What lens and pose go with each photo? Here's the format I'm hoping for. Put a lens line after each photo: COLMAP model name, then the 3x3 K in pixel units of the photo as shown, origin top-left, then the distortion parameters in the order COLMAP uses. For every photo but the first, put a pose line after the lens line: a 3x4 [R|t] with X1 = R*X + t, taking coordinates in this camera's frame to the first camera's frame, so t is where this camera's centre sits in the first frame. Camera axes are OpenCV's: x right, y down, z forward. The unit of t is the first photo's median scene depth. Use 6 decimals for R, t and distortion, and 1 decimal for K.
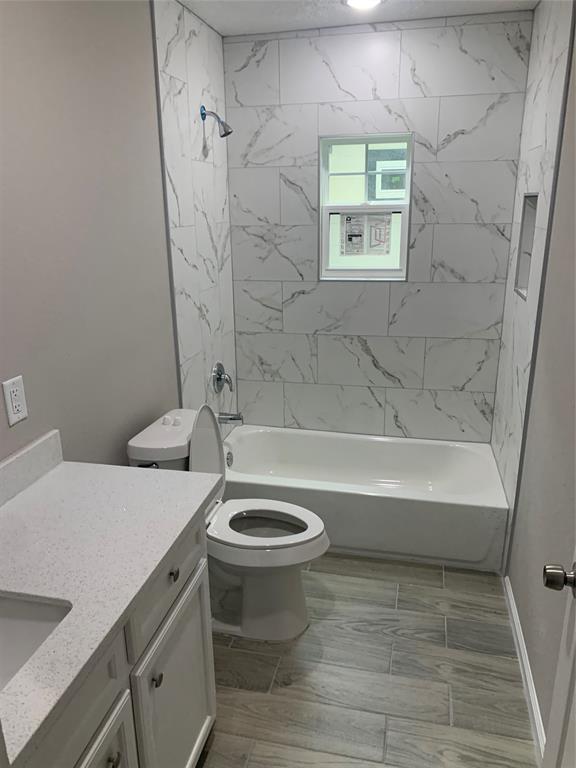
lens RADIAL K [[590.3, 0, 285.9], [0, 590.3, 389.7], [0, 0, 1]] dist [0.029842, -0.043577]
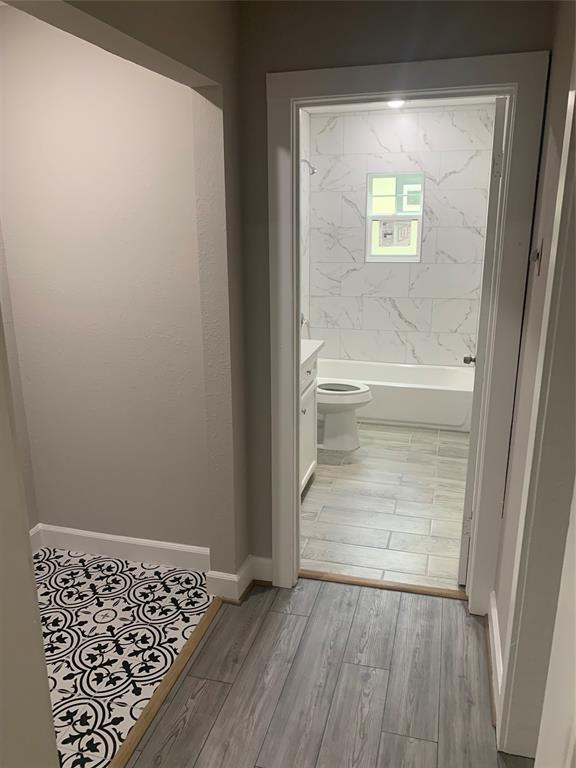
lens RADIAL K [[590.3, 0, 289.6], [0, 590.3, 378.9], [0, 0, 1]] dist [0.029842, -0.043577]
pose [[0.999009, 0.017762, -0.040809, -0.077338], [-0.019193, 0.999206, -0.034927, 0.191544], [0.040156, 0.035675, 0.998556, -0.592612]]
